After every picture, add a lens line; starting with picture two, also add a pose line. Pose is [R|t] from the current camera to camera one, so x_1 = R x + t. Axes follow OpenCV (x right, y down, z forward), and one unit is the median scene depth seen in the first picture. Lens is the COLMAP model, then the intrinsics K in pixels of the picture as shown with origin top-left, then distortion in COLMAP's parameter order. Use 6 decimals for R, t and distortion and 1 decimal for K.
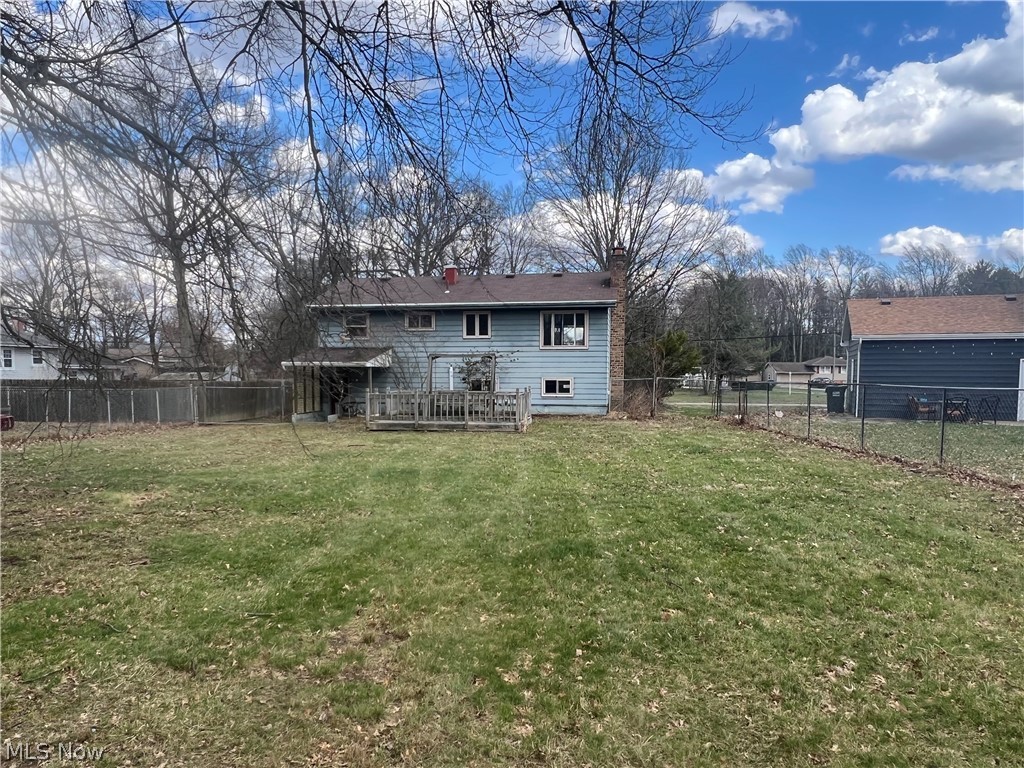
lens RADIAL K [[716.9, 0, 511.3], [0, 716.9, 386.1], [0, 0, 1]] dist [-0.002126, -0.000078]
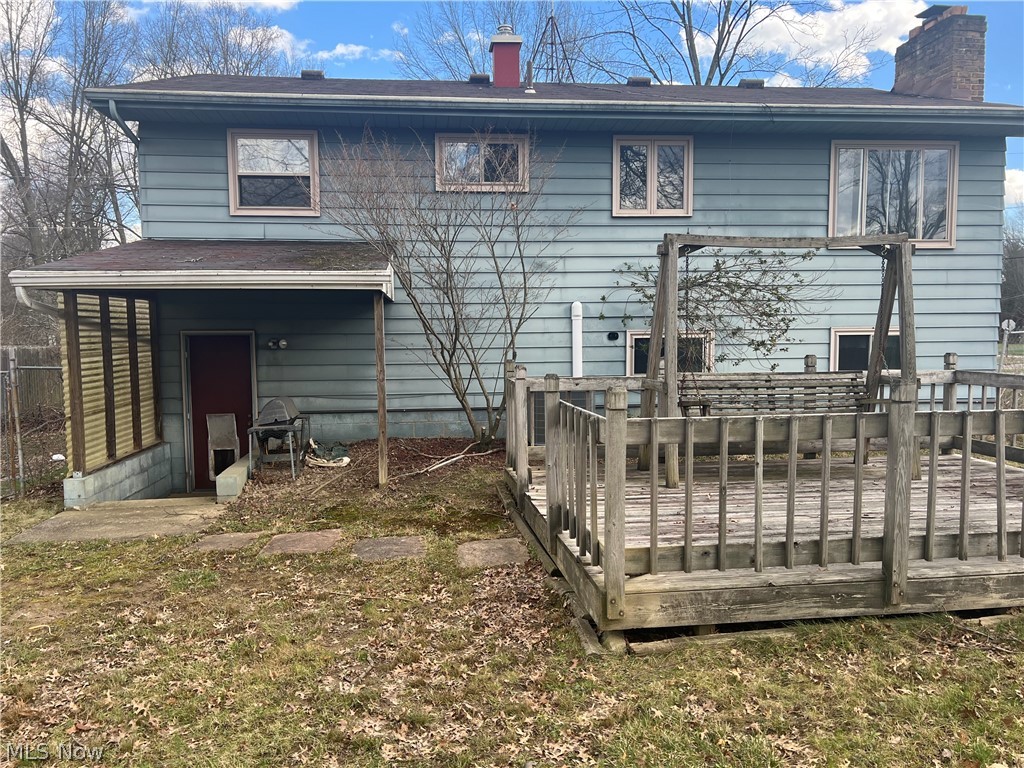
lens RADIAL K [[770.0, 0, 513.0], [0, 770.0, 383.2], [0, 0, 1]] dist [0.017311, -0.024645]
pose [[0.963954, -0.029472, 0.264432, -0.212222], [0.017606, 0.998733, 0.047133, -0.005330], [-0.265486, -0.040778, 0.963252, 0.654990]]
